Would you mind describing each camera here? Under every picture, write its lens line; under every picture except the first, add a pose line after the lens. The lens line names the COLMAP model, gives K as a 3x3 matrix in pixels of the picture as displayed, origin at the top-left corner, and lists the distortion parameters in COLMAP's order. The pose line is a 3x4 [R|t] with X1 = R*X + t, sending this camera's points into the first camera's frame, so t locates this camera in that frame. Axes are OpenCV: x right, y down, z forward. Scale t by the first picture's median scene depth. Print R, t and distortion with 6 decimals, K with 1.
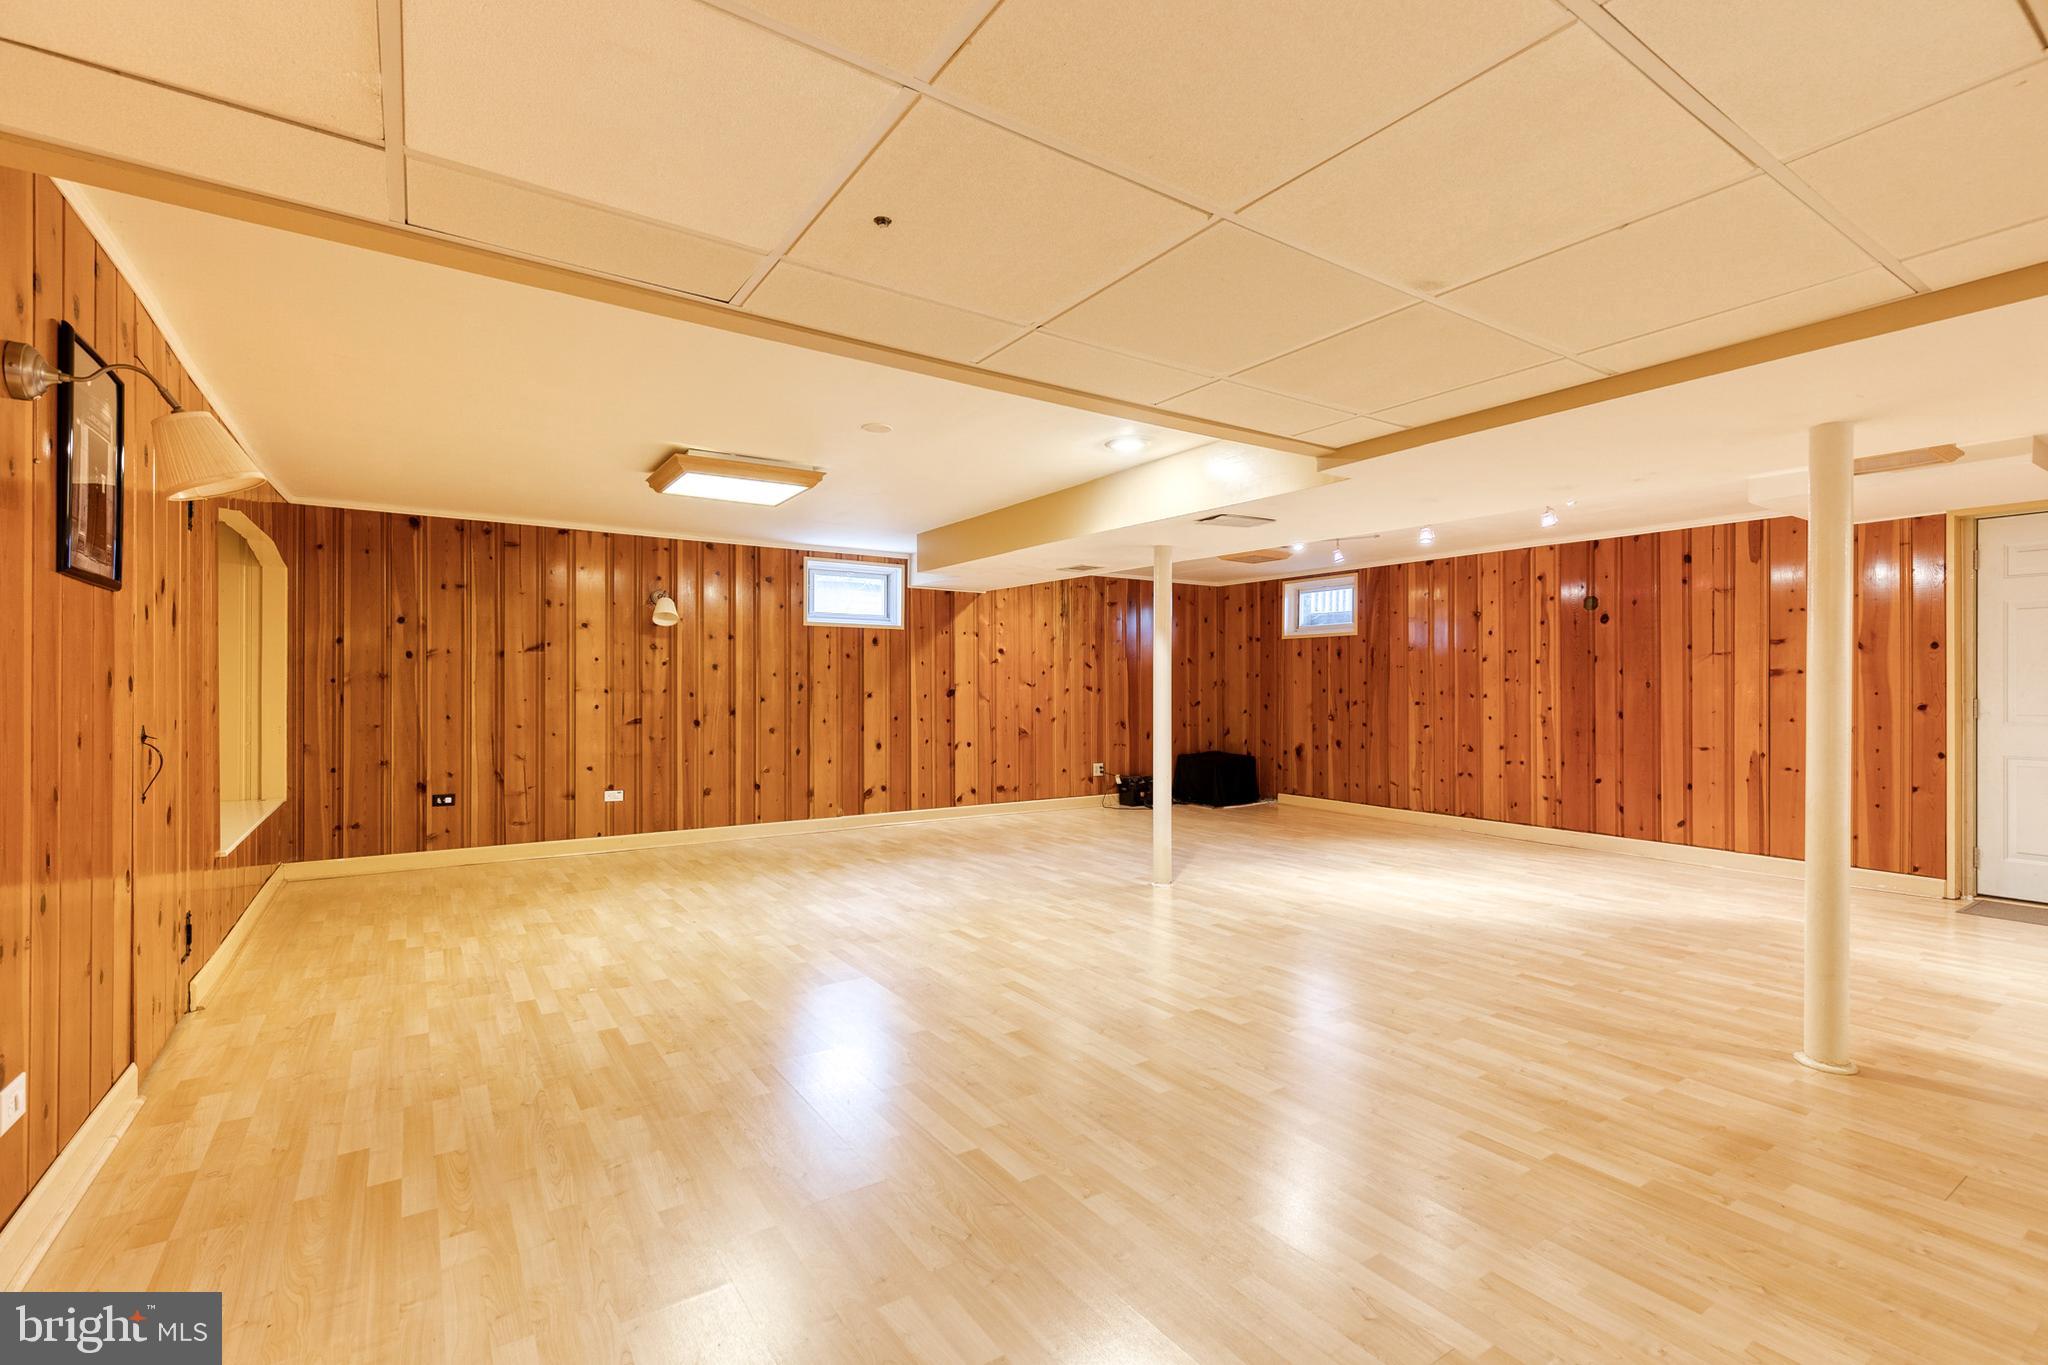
lens RADIAL K [[922.8, 0, 1025.9], [0, 922.8, 686.0], [0, 0, 1]] dist [0.004850, -0.000467]
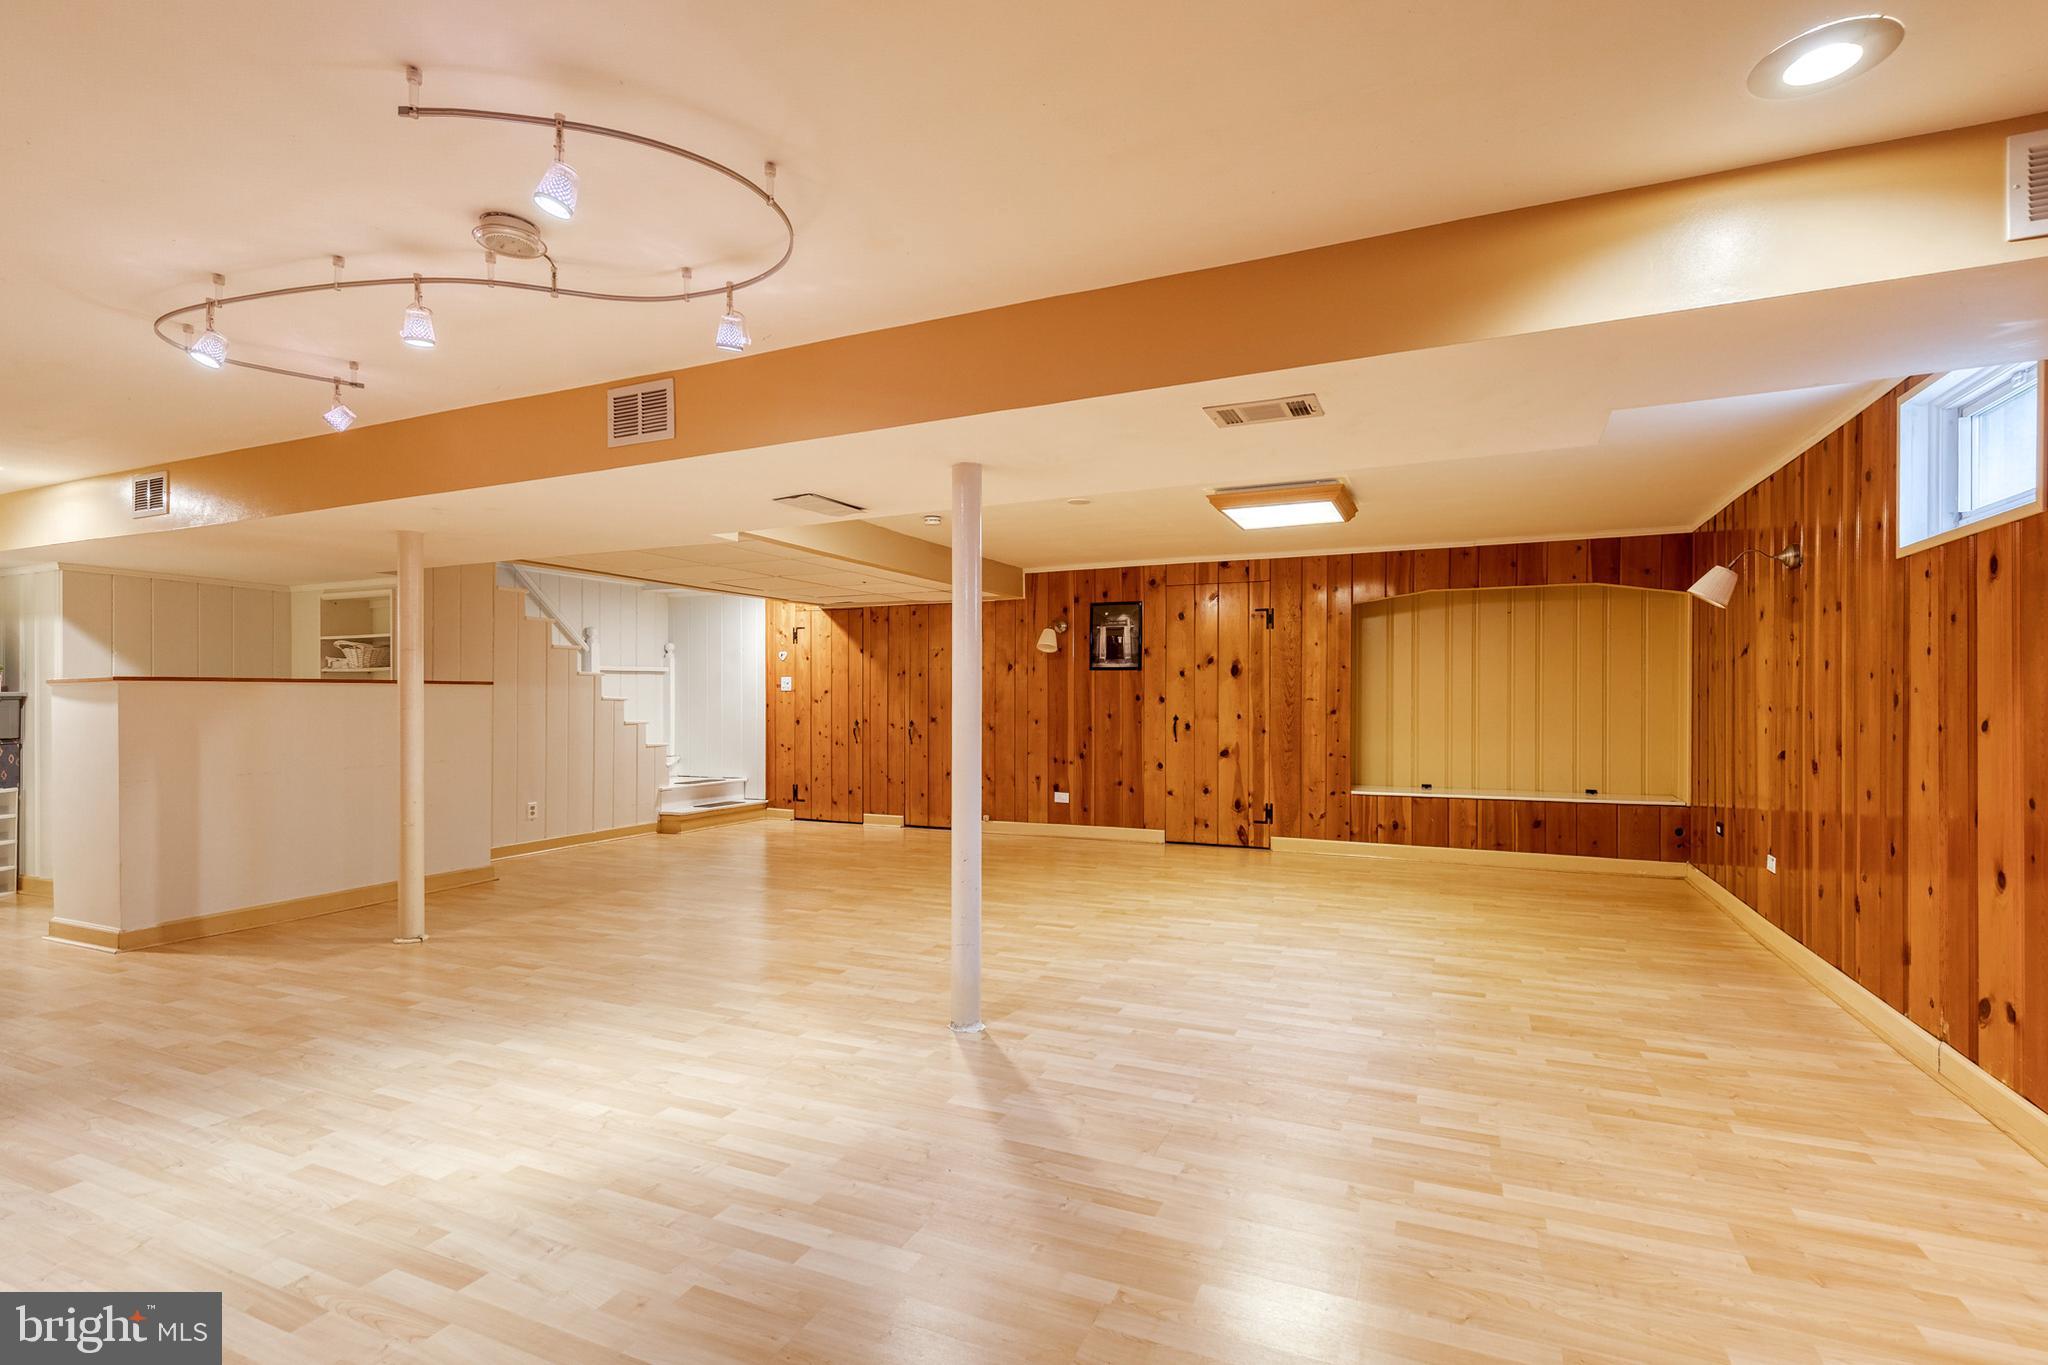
lens RADIAL K [[922.8, 0, 1032.0], [0, 922.8, 690.5], [0, 0, 1]] dist [0.004850, -0.000467]
pose [[-0.848096, -0.006670, -0.529801, 0.544048], [-0.003780, 0.999971, -0.006538, -0.001031], [0.529829, -0.003542, -0.848097, 1.935806]]
